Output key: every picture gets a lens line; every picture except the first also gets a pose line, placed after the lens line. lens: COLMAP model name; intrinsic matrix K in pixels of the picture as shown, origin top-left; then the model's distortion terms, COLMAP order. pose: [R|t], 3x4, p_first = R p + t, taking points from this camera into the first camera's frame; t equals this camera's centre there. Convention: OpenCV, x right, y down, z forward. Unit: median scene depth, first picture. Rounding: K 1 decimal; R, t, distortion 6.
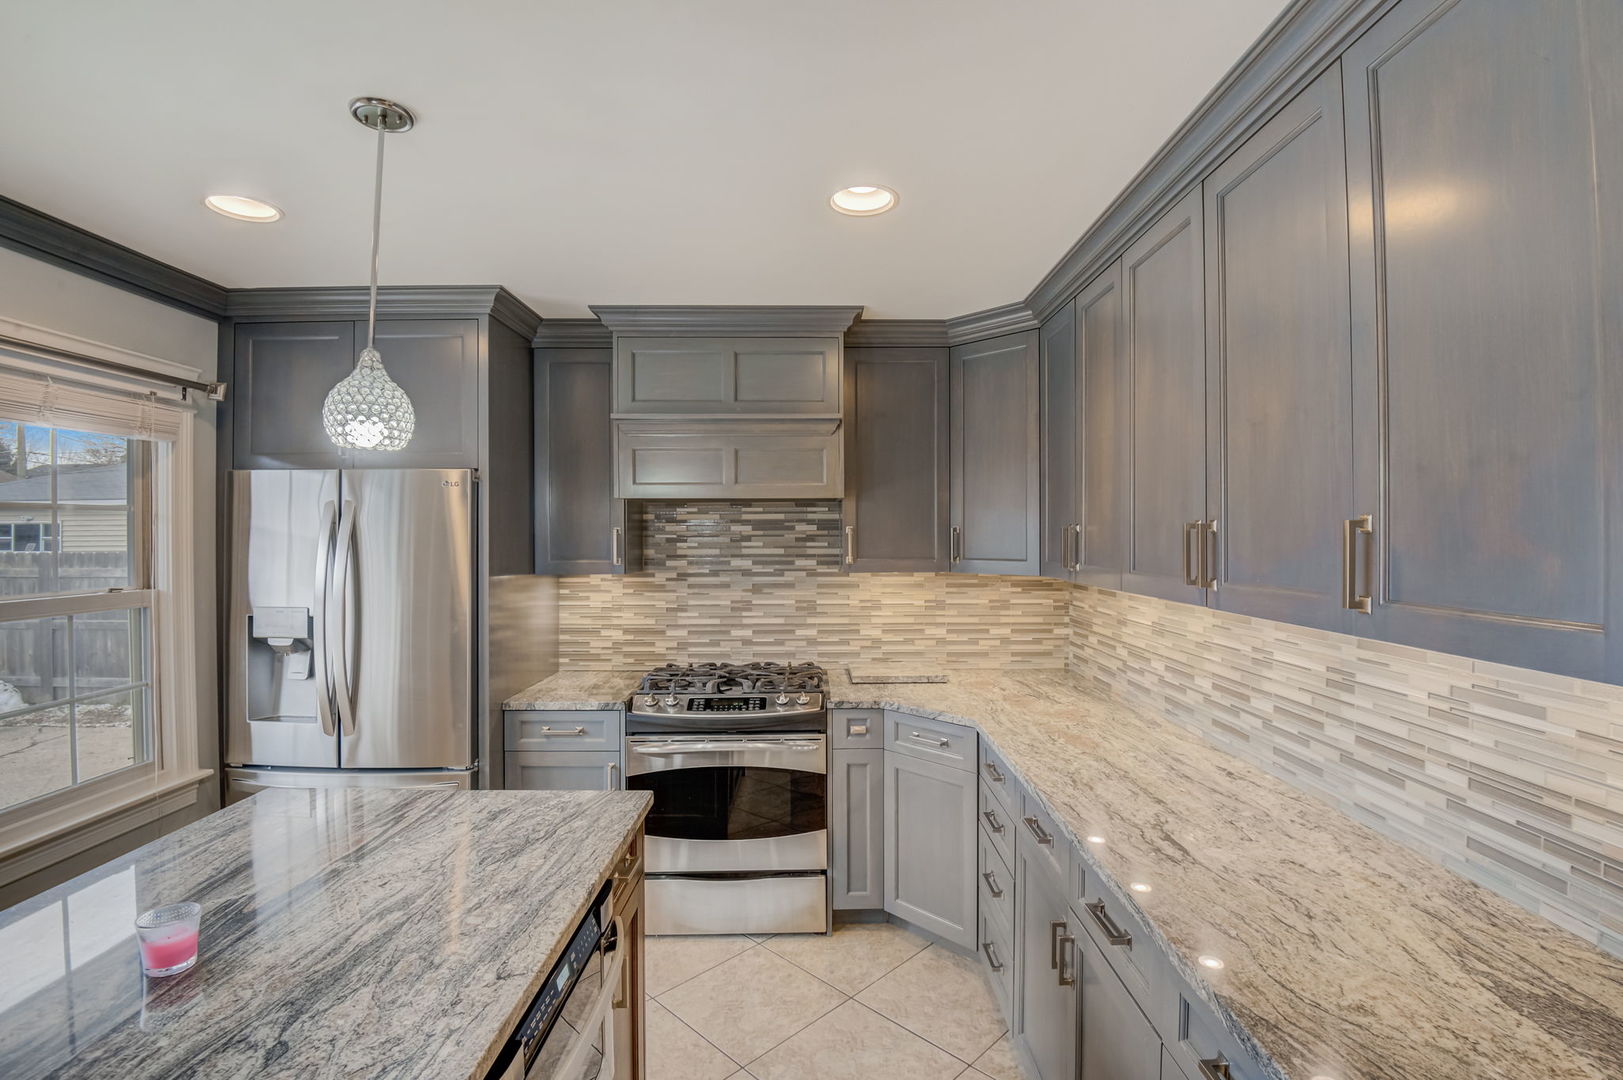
lens RADIAL K [[744.9, 0, 814.2], [0, 744.9, 538.8], [0, 0, 1]] dist [-0.008670, -0.020718]
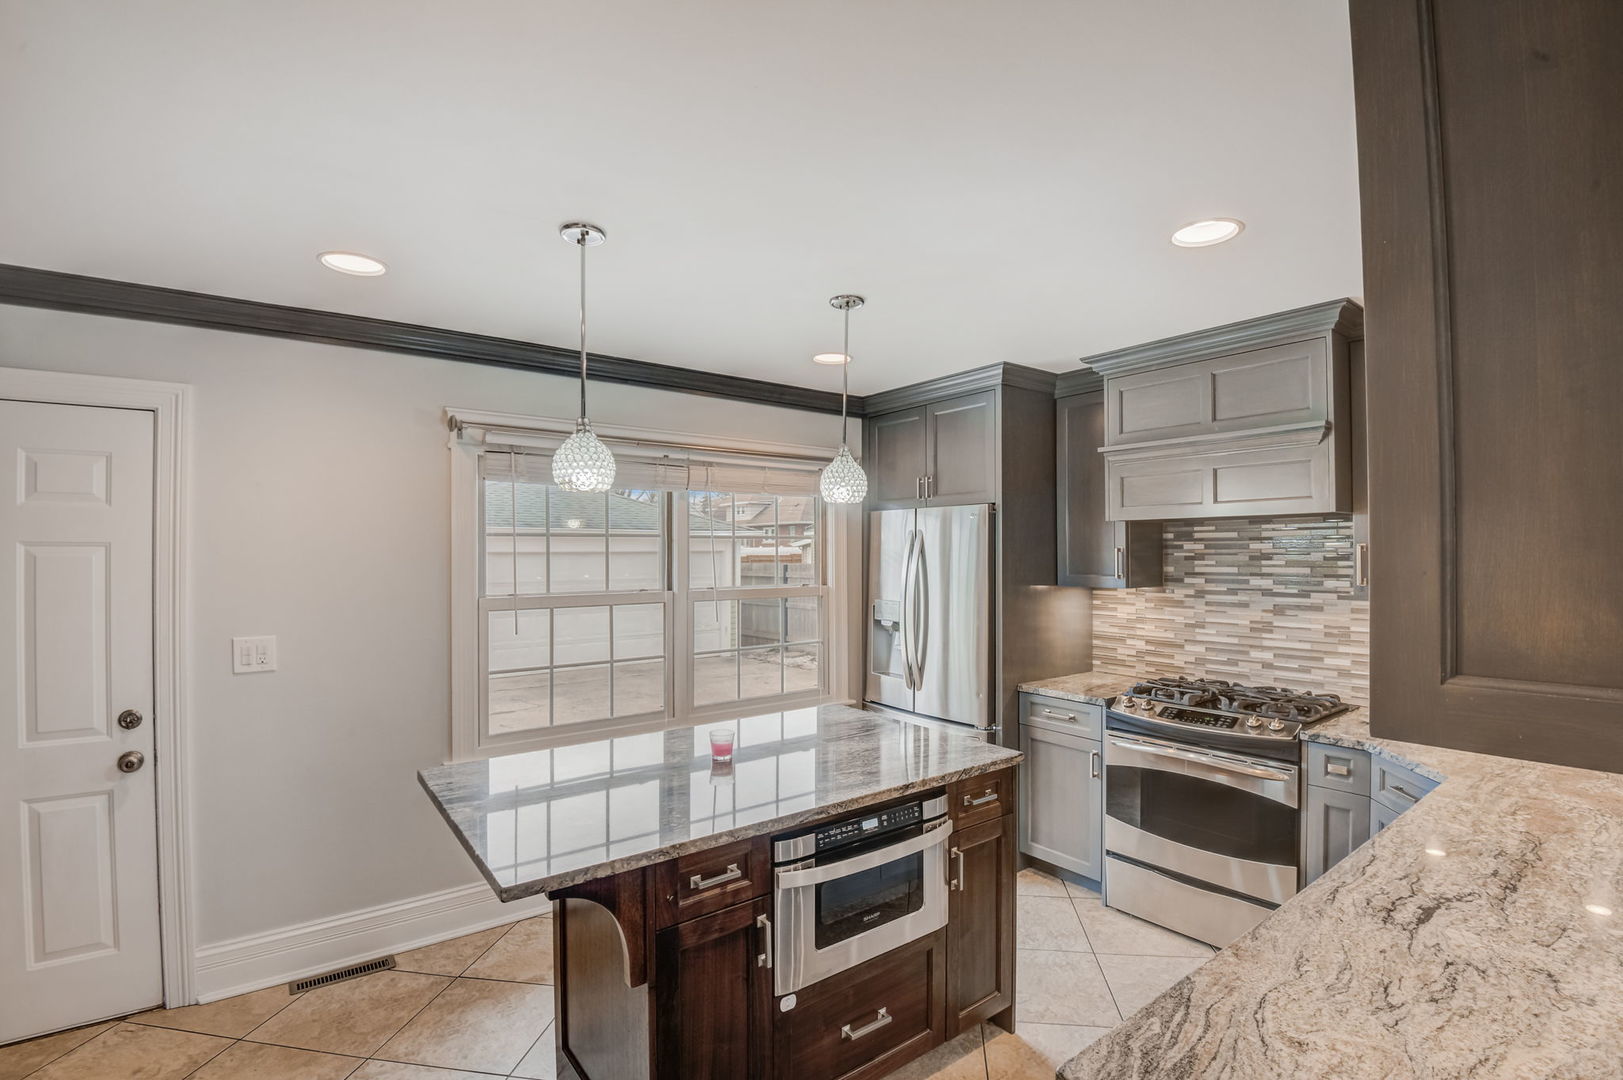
lens RADIAL K [[740.9, 0, 815.7], [0, 740.9, 547.2], [0, 0, 1]] dist [-0.033820, -0.000643]
pose [[0.600881, -0.005226, -0.799321, 0.336829], [-0.004393, 0.999942, -0.009841, -0.000965], [0.799326, 0.009425, 0.600823, -0.031085]]
